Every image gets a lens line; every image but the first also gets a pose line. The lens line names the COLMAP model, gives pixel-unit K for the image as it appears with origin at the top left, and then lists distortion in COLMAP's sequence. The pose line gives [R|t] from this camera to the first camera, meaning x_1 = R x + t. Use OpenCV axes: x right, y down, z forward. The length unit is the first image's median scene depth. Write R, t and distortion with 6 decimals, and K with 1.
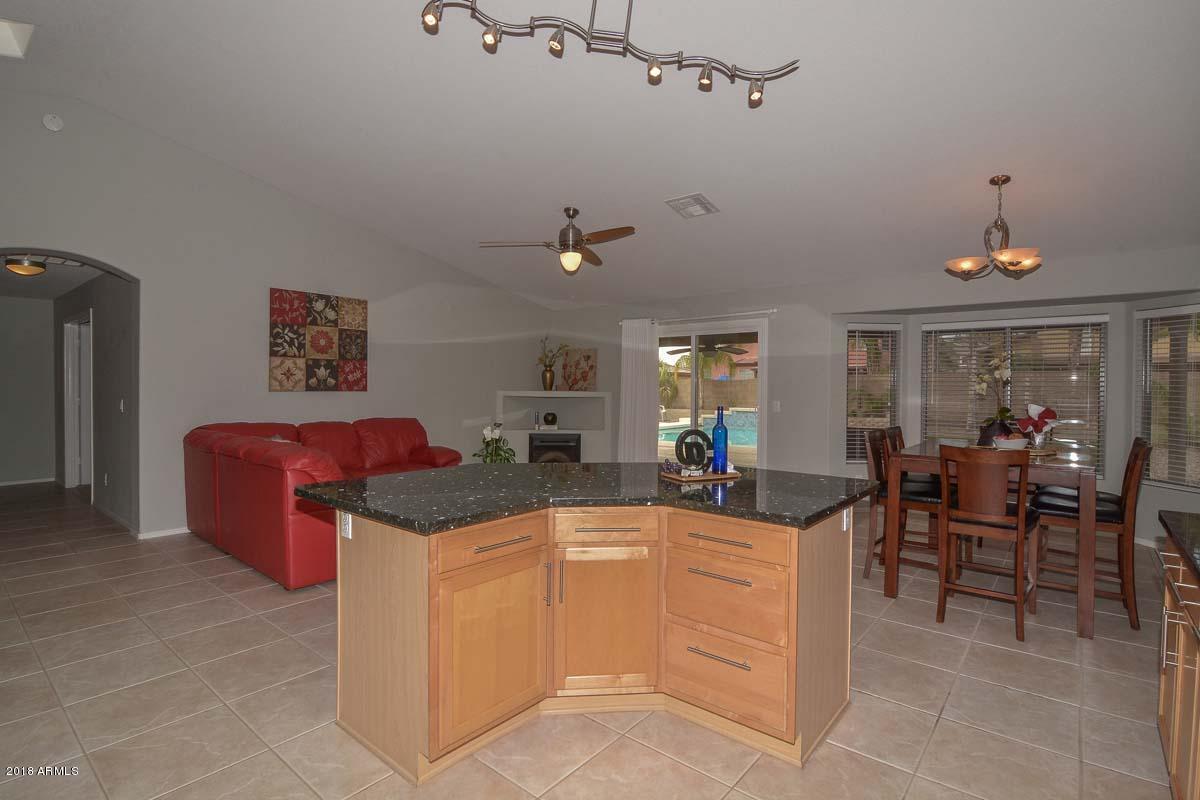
lens RADIAL K [[583.0, 0, 602.1], [0, 583.0, 393.5], [0, 0, 1]] dist [-0.000173, -0.000481]
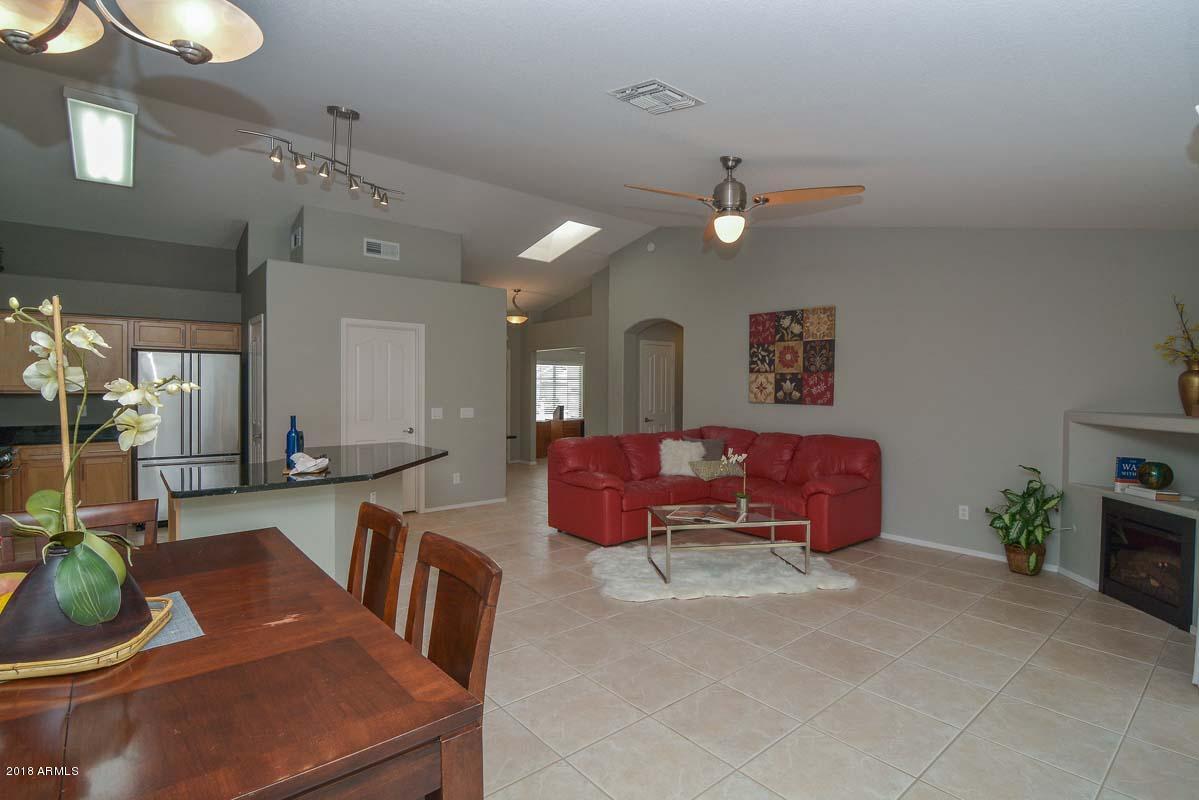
lens RADIAL K [[582.5, 0, 601.6], [0, 582.5, 393.5], [0, 0, 1]] dist [-0.000173, -0.000481]
pose [[-0.168741, 0.002333, -0.985658, 0.604184], [-0.021649, 0.999747, 0.006073, -0.021820], [0.985423, 0.022363, -0.168648, 0.857039]]
